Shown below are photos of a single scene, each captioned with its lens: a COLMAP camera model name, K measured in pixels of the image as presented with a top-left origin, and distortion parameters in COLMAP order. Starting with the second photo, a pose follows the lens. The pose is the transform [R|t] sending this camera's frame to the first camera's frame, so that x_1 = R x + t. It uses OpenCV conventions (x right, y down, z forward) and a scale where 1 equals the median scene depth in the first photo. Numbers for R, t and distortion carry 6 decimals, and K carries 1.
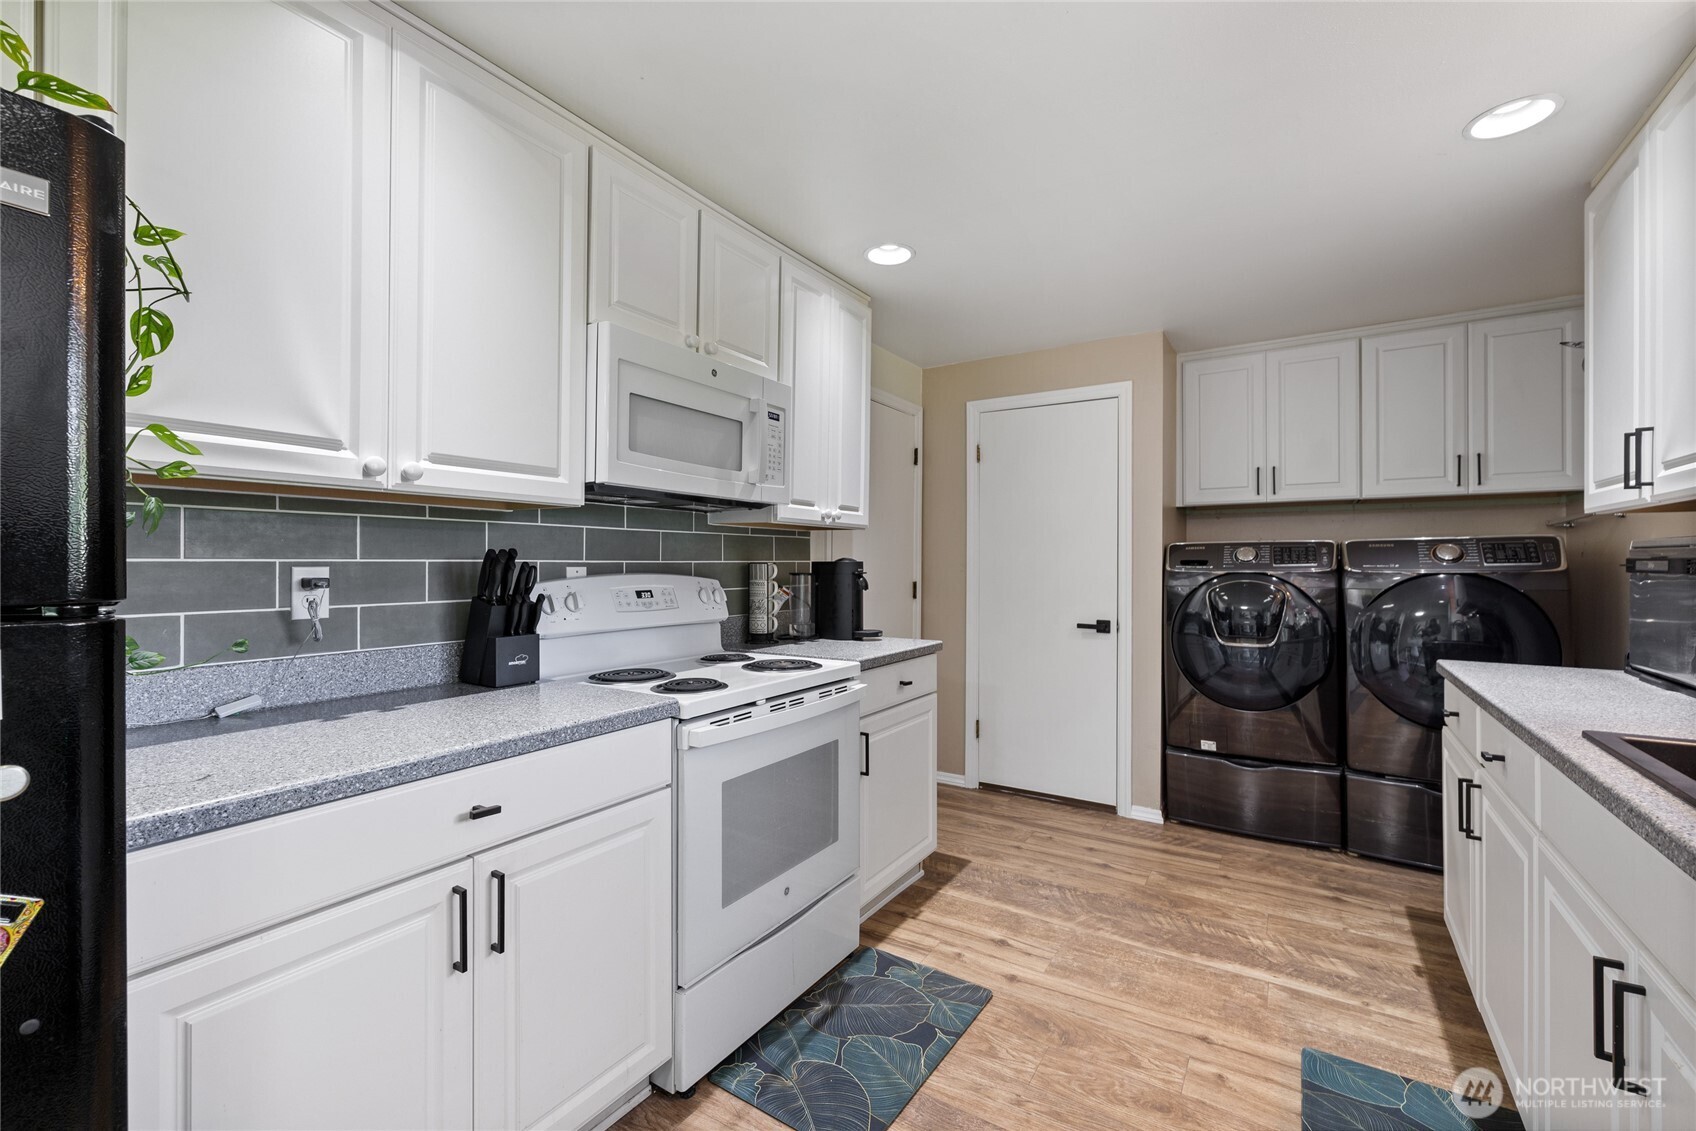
lens RADIAL K [[713.6, 0, 847.6], [0, 713.6, 558.7], [0, 0, 1]] dist [0.002440, 0.000563]
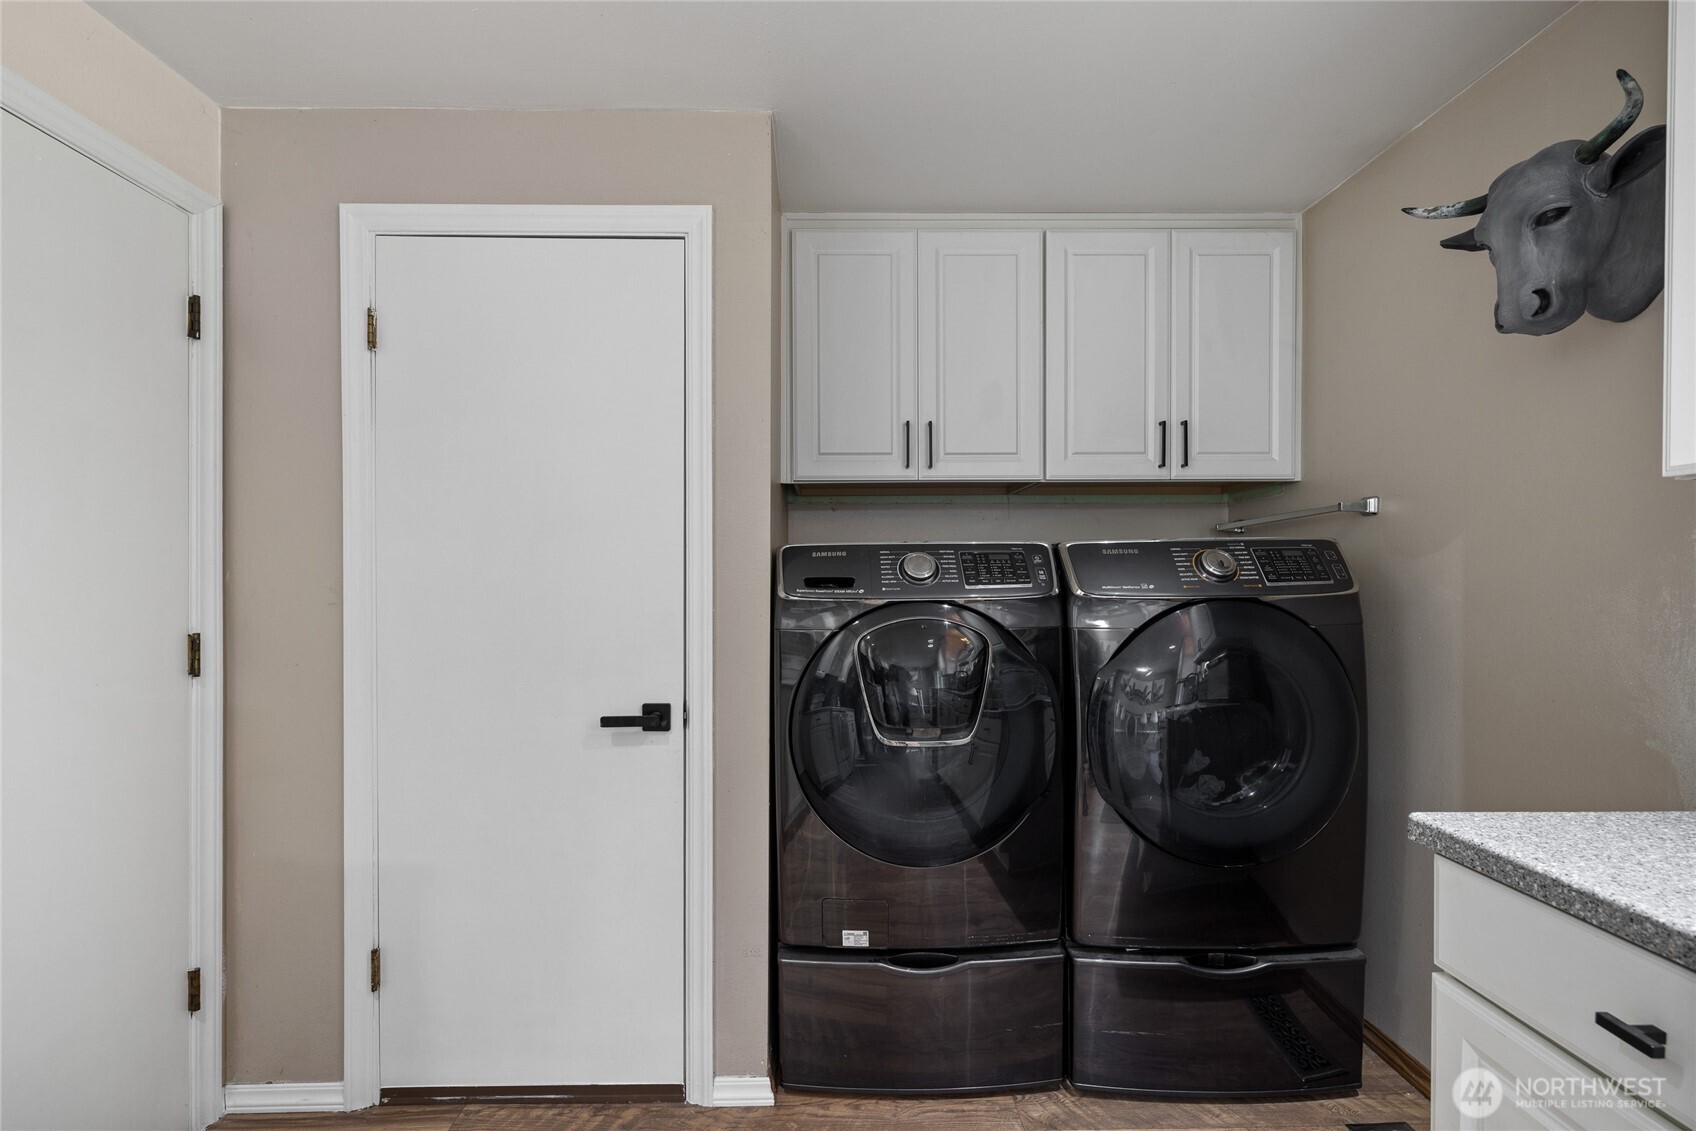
lens RADIAL K [[718.2, 0, 838.0], [0, 718.2, 583.0], [0, 0, 1]] dist [0.000439, 0.000227]
pose [[0.835053, -0.008078, 0.550110, 0.239514], [0.000781, 0.999909, 0.013497, -0.001239], [-0.550169, -0.010841, 0.834983, 0.651726]]
